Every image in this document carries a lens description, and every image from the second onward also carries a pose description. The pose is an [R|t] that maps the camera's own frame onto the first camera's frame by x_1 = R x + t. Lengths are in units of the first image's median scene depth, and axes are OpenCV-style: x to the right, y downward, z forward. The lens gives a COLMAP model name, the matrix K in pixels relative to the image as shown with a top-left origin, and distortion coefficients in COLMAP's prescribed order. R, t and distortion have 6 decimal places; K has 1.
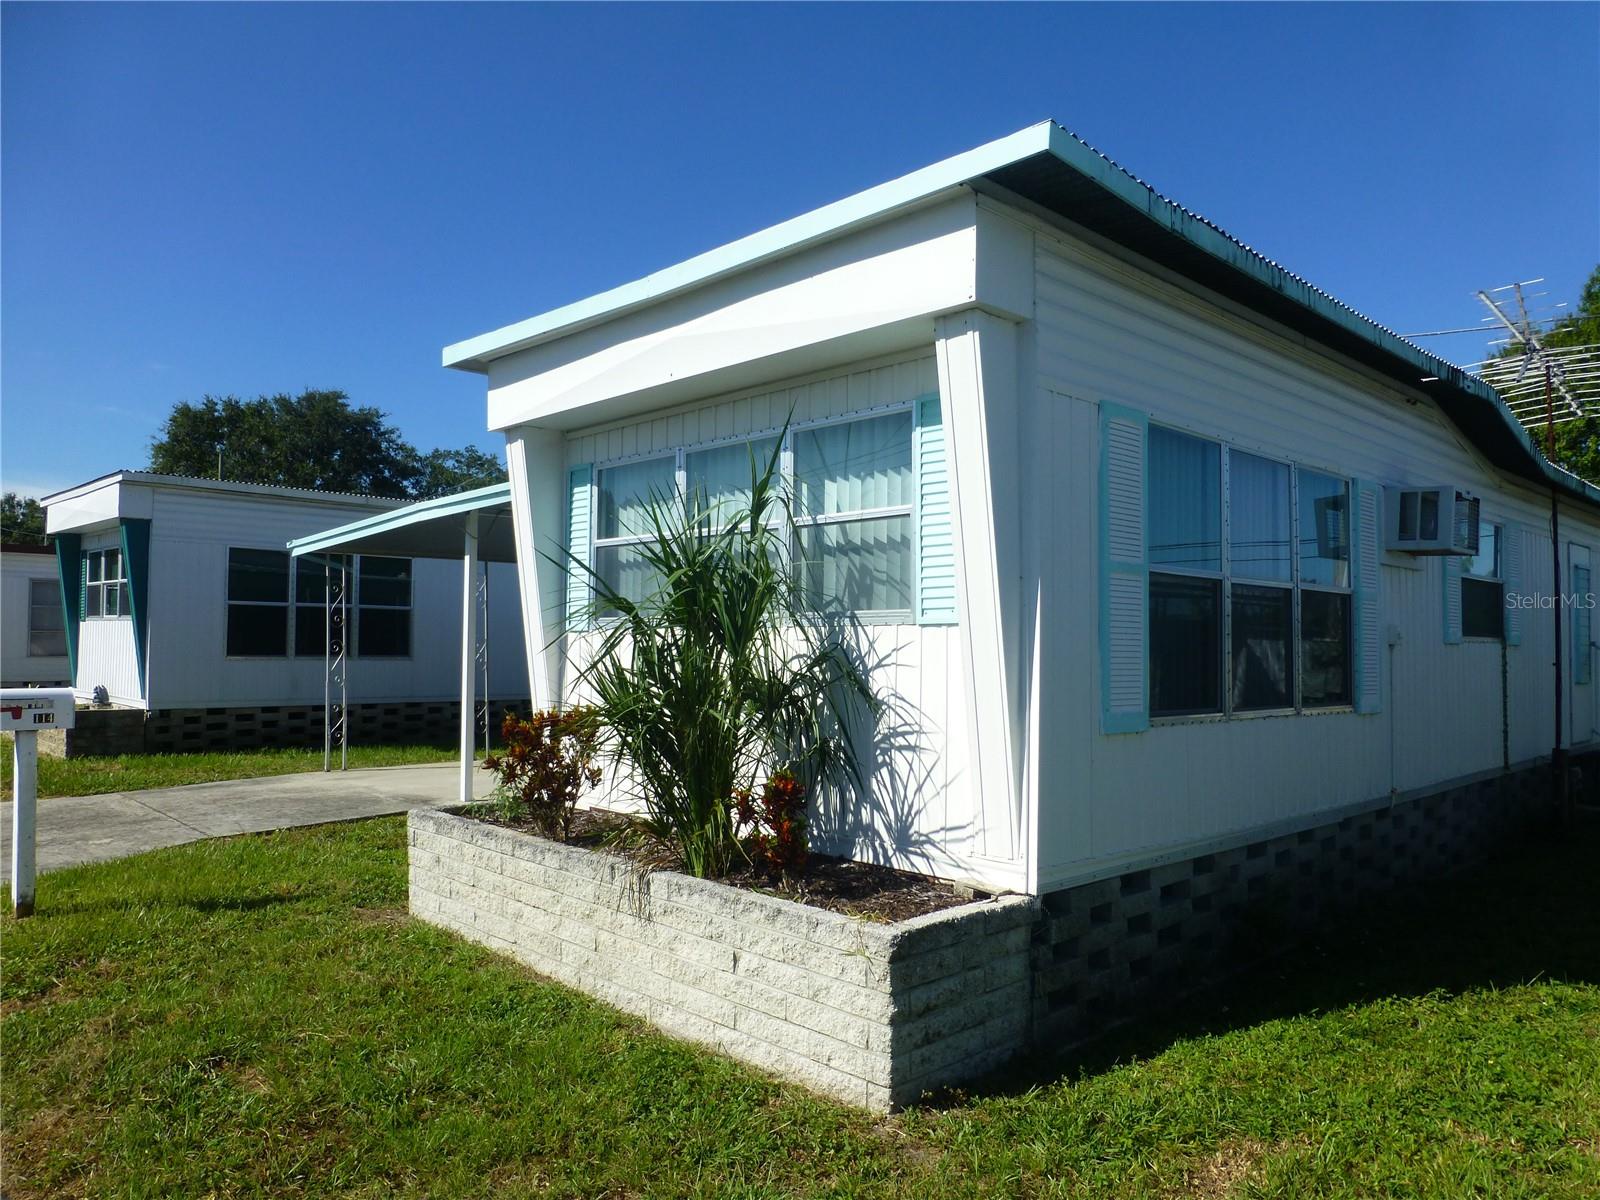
lens RADIAL K [[1123.5, 0, 800.0], [0, 1123.5, 600.0], [0, 0, 1]] dist [-0.000182, -0.000790]
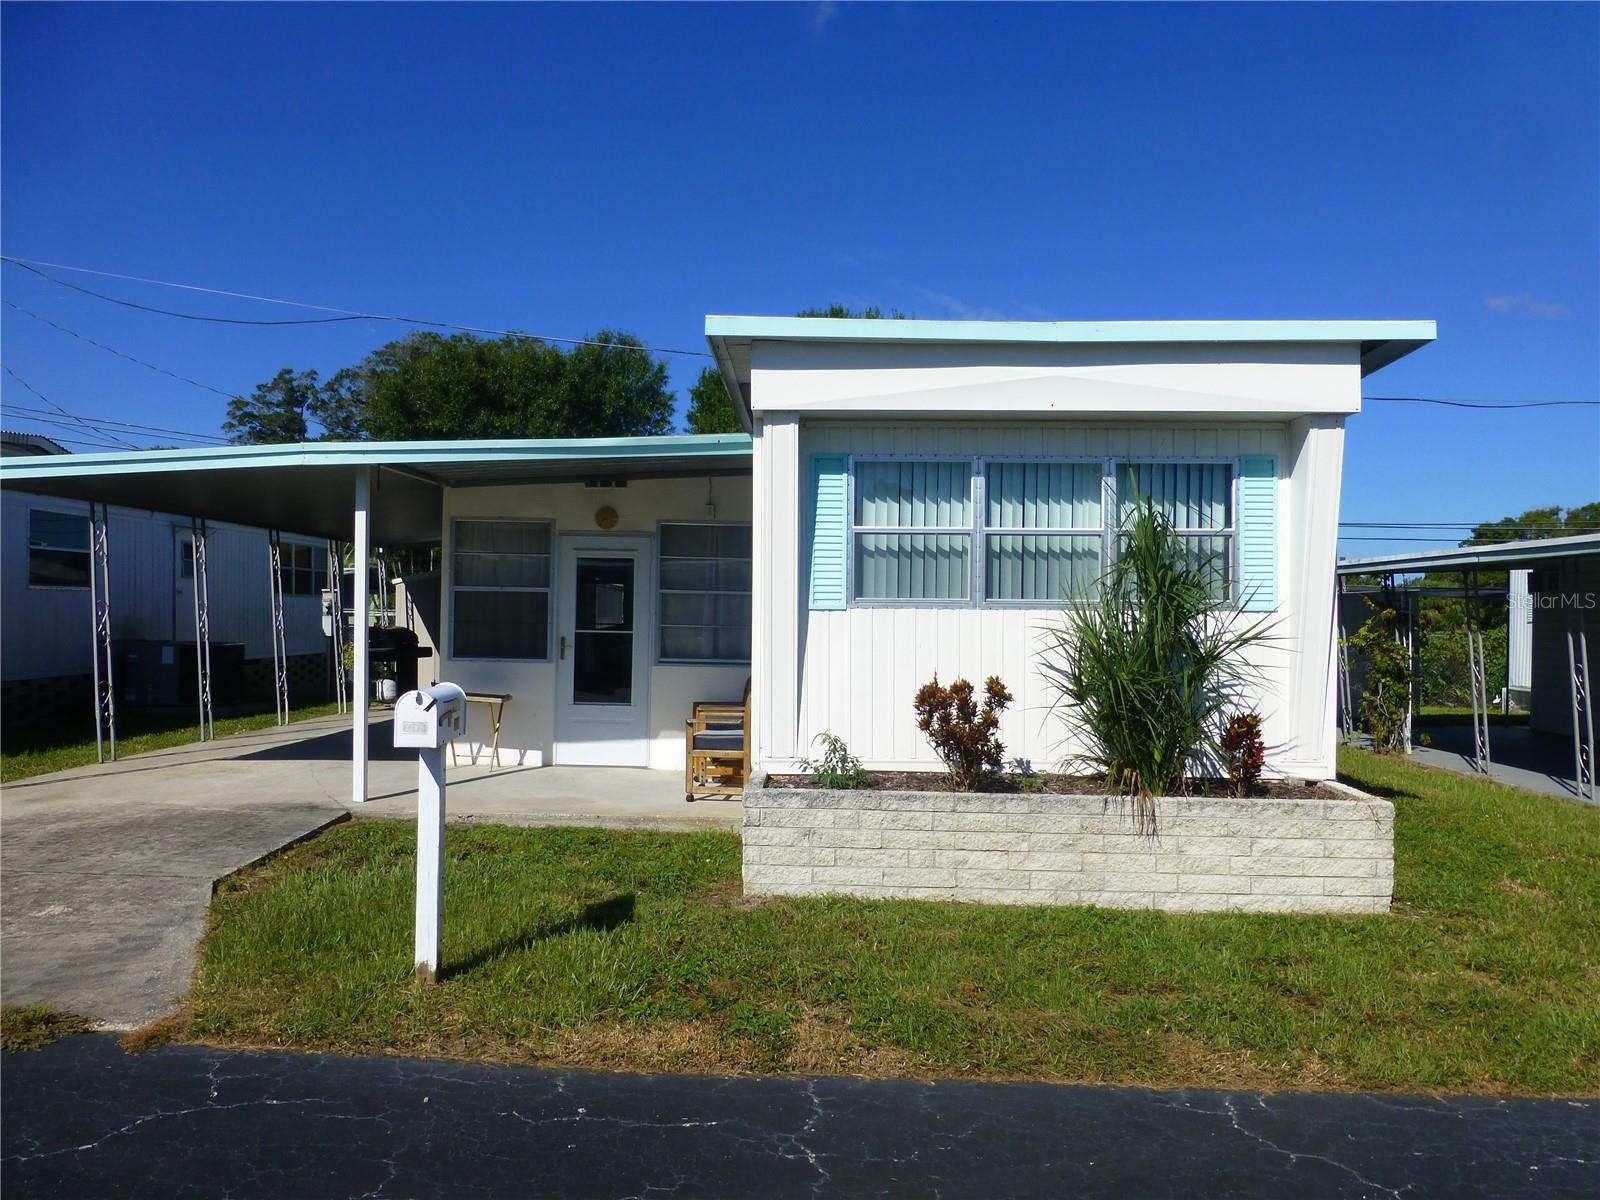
lens RADIAL K [[1123.5, 0, 800.0], [0, 1123.5, 600.0], [0, 0, 1]] dist [-0.000182, -0.000790]
pose [[0.712092, 0.009042, 0.702028, -1.178479], [-0.034577, 0.999155, 0.022204, -0.005030], [-0.701234, -0.040085, 0.711804, 0.313518]]
